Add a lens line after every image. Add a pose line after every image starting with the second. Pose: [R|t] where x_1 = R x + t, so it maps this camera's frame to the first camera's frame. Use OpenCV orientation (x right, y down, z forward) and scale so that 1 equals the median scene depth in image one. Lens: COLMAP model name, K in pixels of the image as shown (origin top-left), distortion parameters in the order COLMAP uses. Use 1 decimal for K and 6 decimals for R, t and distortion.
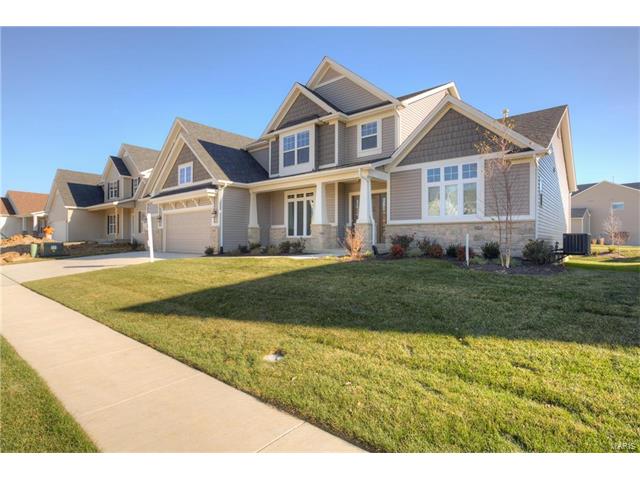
lens RADIAL K [[345.7, 0, 318.1], [0, 345.7, 239.9], [0, 0, 1]] dist [0.005565, -0.001854]
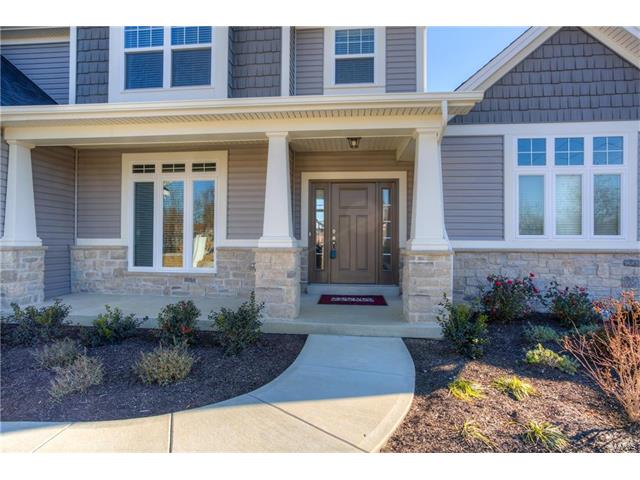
lens RADIAL K [[345.7, 0, 316.2], [0, 345.7, 236.4], [0, 0, 1]] dist [0.005565, -0.001854]
pose [[0.821993, 0.005794, 0.569468, -0.157356], [-0.004458, 0.999983, -0.003740, -0.051412], [-0.569480, 0.000535, 0.822005, 0.620331]]
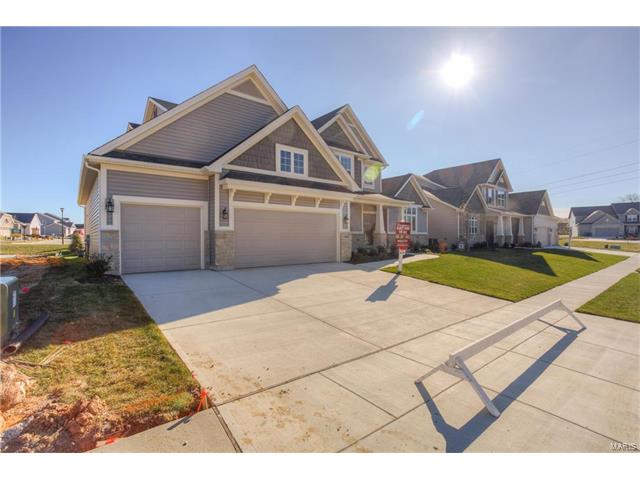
lens RADIAL K [[306.8, 0, 323.0], [0, 306.8, 240.0], [0, 0, 1]] dist [-0.005244, 0.004632]
pose [[0.156691, -0.006751, 0.987625, -1.192612], [0.004073, 0.999973, 0.006189, -0.023954], [-0.987639, 0.003053, 0.156714, 0.953801]]
